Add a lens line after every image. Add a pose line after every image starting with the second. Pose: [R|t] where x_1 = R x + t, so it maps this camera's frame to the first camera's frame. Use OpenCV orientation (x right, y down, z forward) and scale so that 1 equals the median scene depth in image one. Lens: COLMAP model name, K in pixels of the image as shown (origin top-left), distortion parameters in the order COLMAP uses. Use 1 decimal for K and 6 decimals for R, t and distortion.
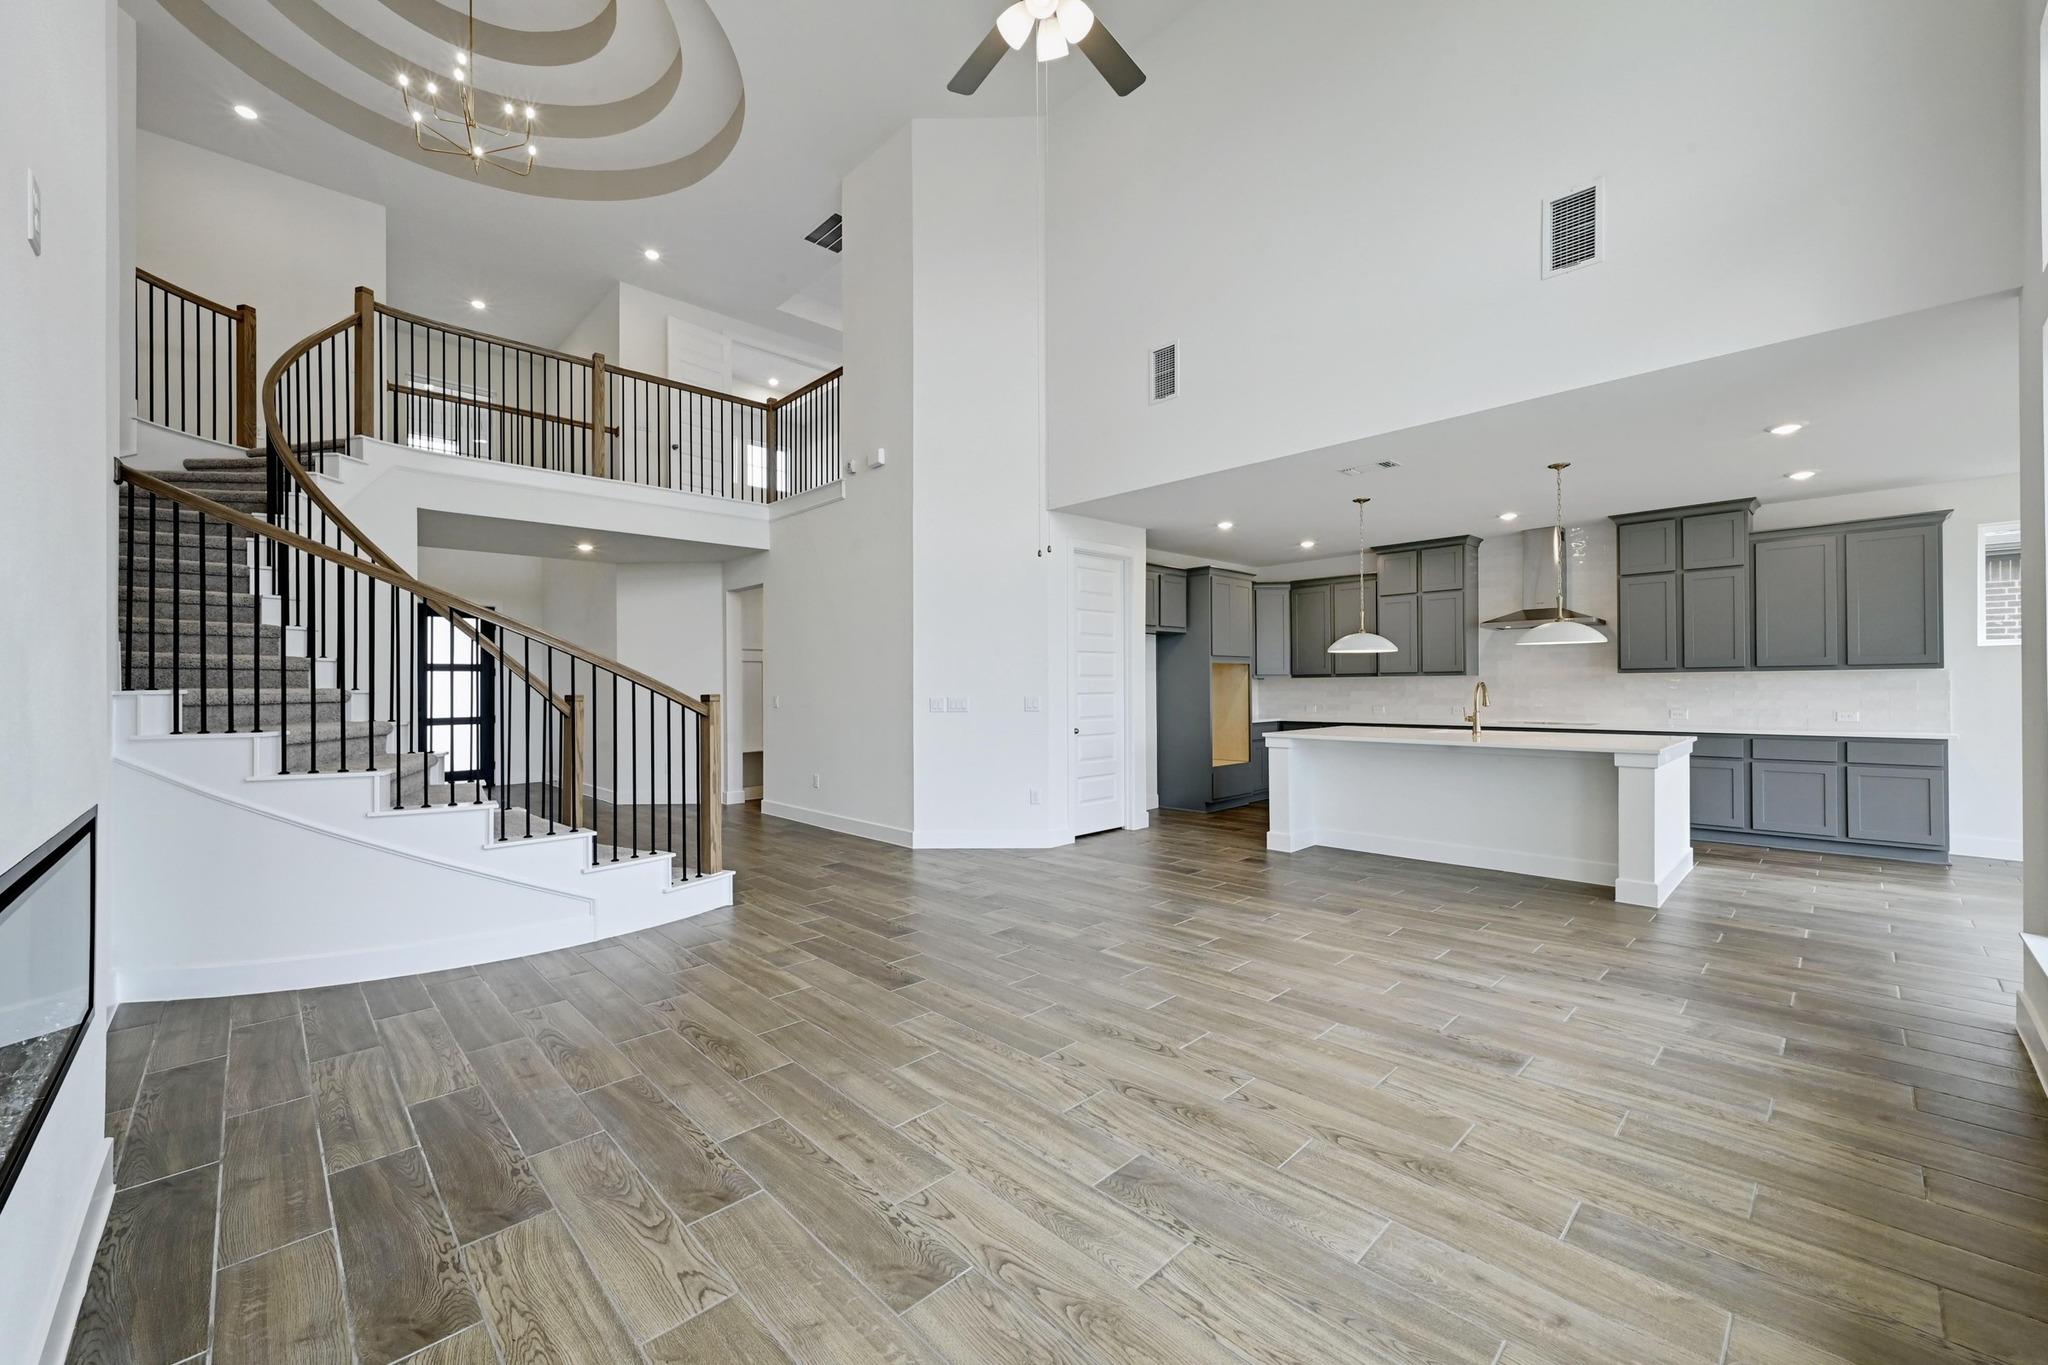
lens RADIAL K [[806.9, 0, 1030.5], [0, 806.9, 683.9], [0, 0, 1]] dist [-0.002216, -0.000415]
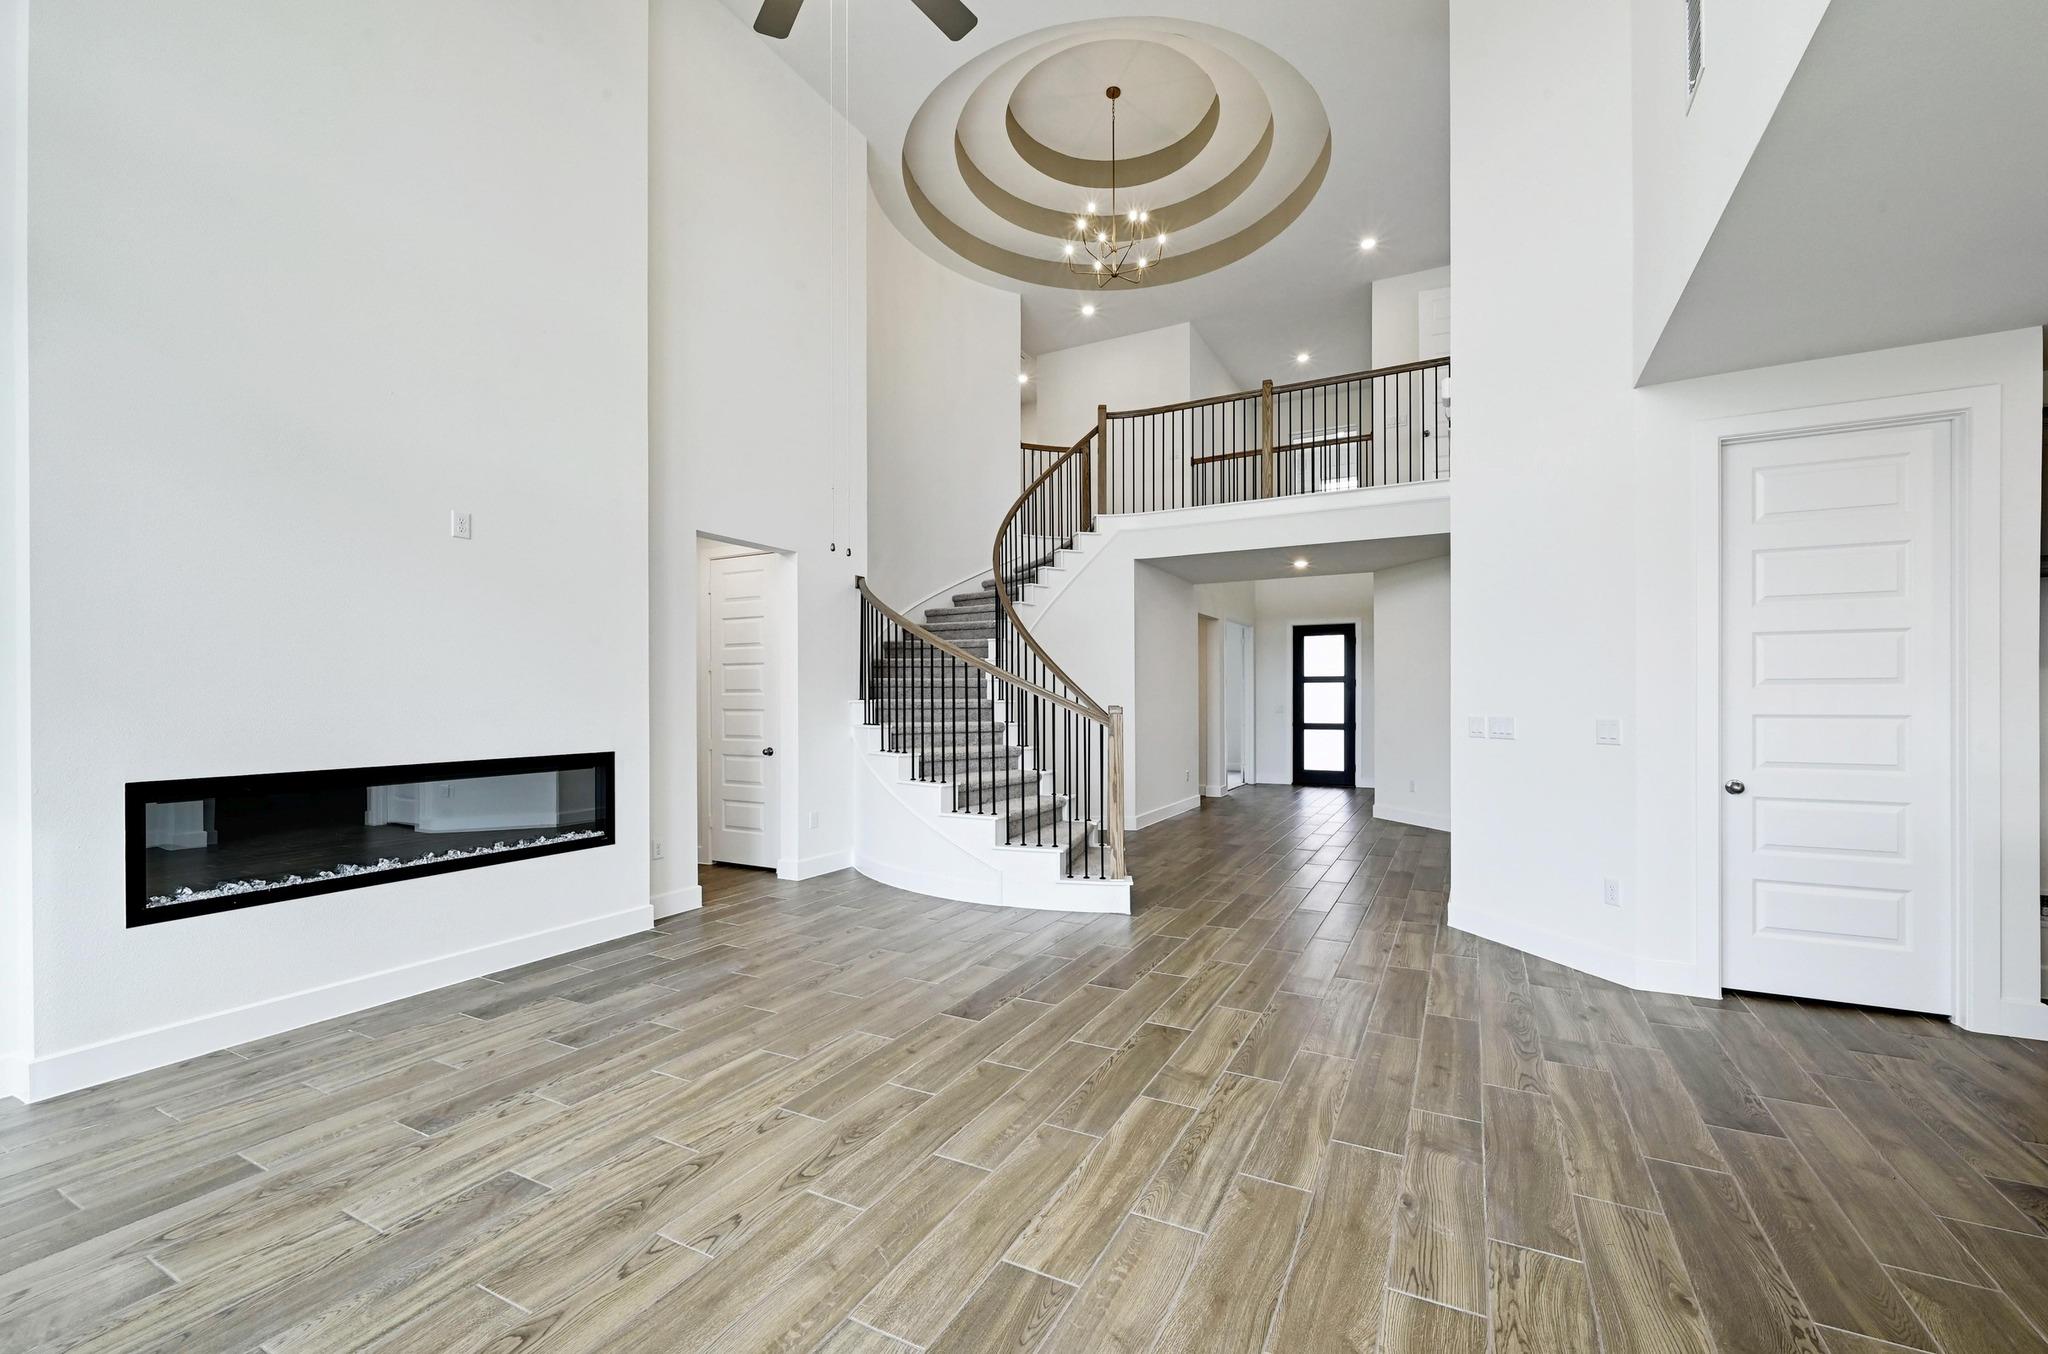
lens RADIAL K [[822.5, 0, 1036.5], [0, 822.5, 687.6], [0, 0, 1]] dist [0.000440, -0.000415]
pose [[0.322050, -0.006071, -0.946703, 0.860885], [0.000266, 0.999980, -0.006322, -0.005974], [0.946722, 0.001784, 0.322046, 0.843168]]
